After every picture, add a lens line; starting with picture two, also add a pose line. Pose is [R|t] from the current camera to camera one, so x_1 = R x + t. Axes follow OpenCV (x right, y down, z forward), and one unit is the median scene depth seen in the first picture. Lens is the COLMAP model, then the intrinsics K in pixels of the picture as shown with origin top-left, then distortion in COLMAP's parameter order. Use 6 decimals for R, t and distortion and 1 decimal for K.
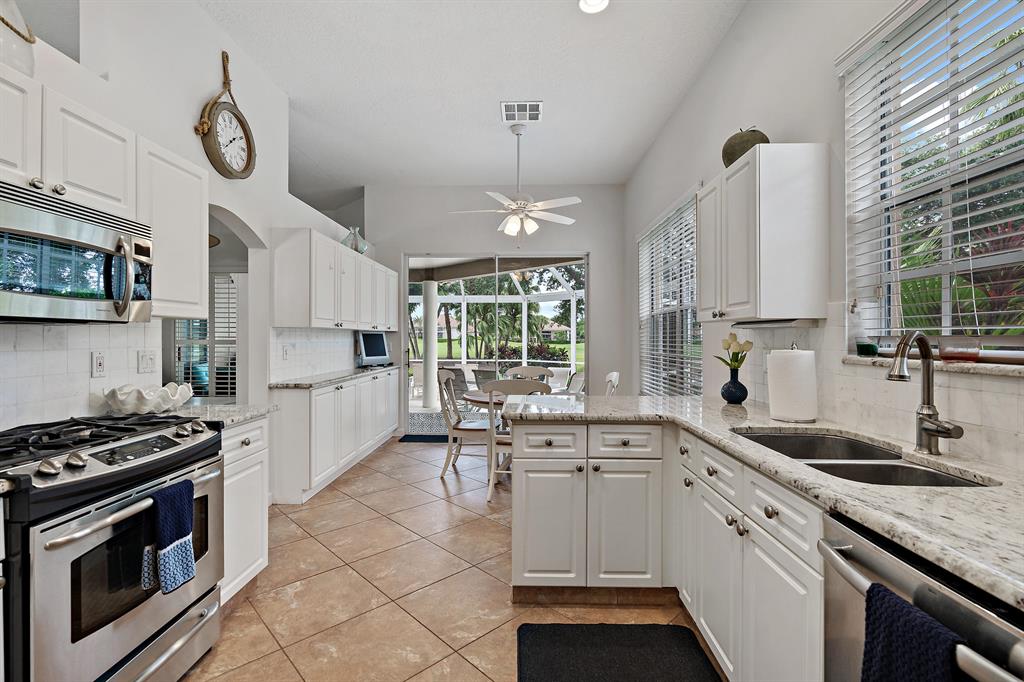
lens RADIAL K [[474.9, 0, 511.1], [0, 474.9, 338.2], [0, 0, 1]] dist [0.001827, 0.001669]
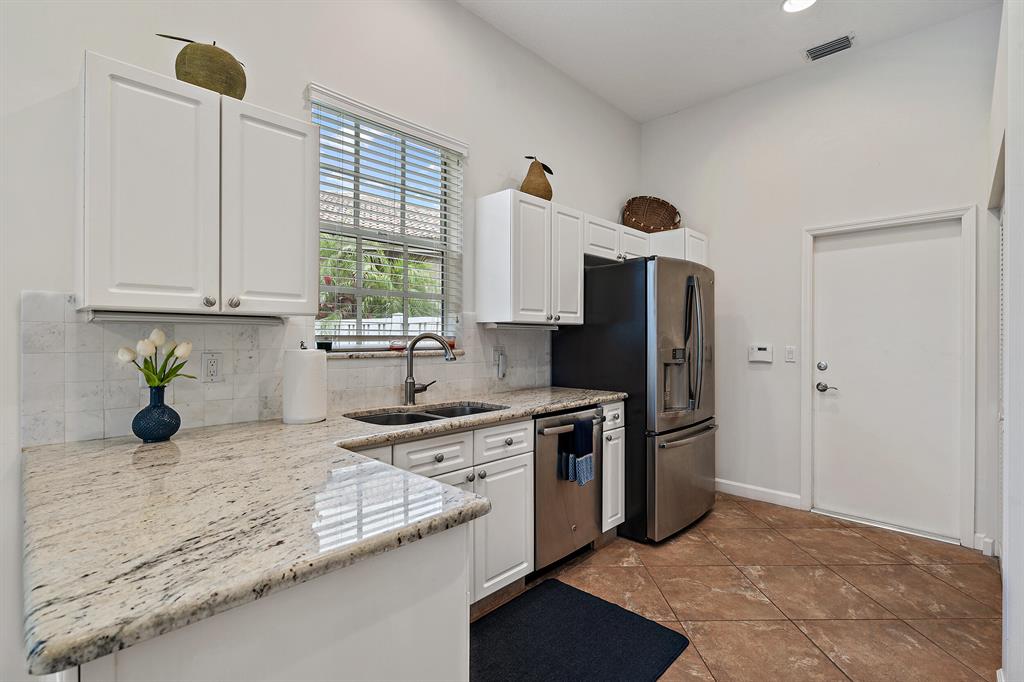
lens RADIAL K [[474.9, 0, 509.0], [0, 474.9, 338.8], [0, 0, 1]] dist [0.001827, 0.001669]
pose [[-0.734876, -0.006831, 0.678167, -0.476451], [-0.003910, 0.999975, 0.005836, -0.004882], [-0.678190, 0.001637, -0.734885, 1.808924]]
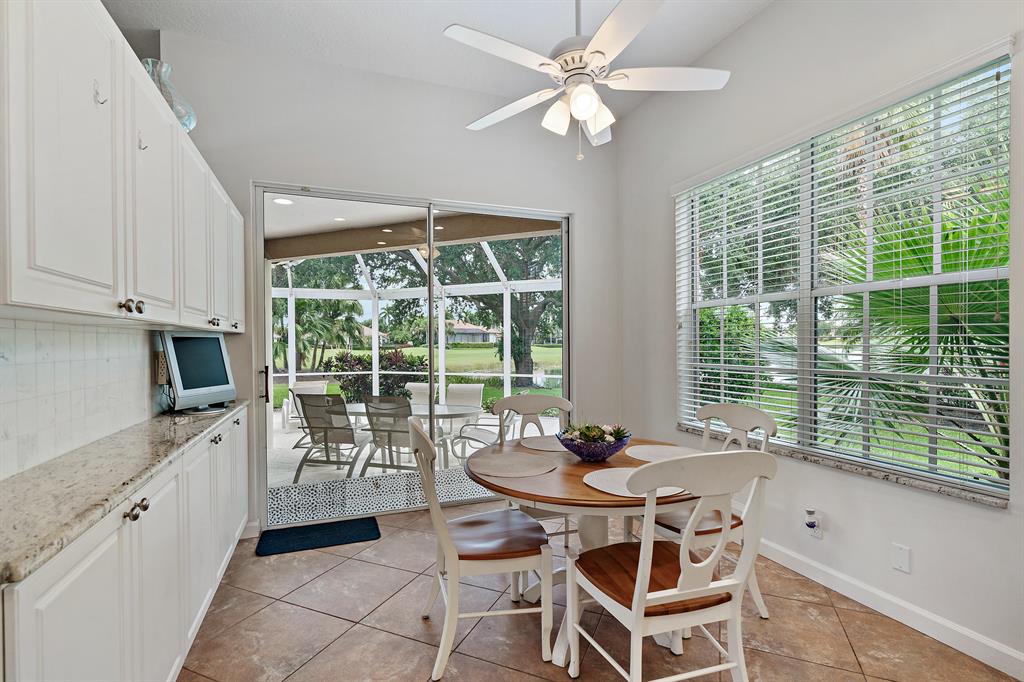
lens RADIAL K [[474.9, 0, 516.4], [0, 474.9, 342.9], [0, 0, 1]] dist [0.001827, 0.001669]
pose [[0.917751, -0.005304, 0.397120, -0.172915], [0.005343, 0.999985, 0.001008, -0.002295], [-0.397119, 0.001196, 0.917766, 0.415329]]
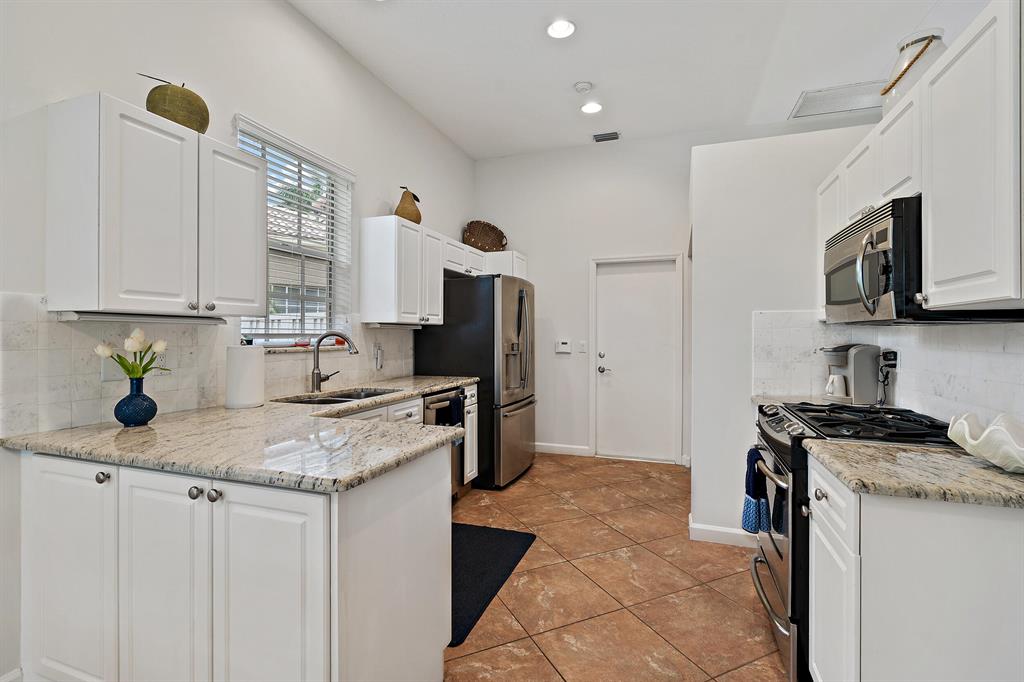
lens RADIAL K [[474.9, 0, 507.1], [0, 474.9, 339.0], [0, 0, 1]] dist [0.001827, 0.001669]
pose [[-0.946026, -0.006836, 0.324018, -0.478820], [-0.003850, 0.999944, 0.009855, -0.005341], [-0.324067, 0.008075, -0.946000, 2.375625]]
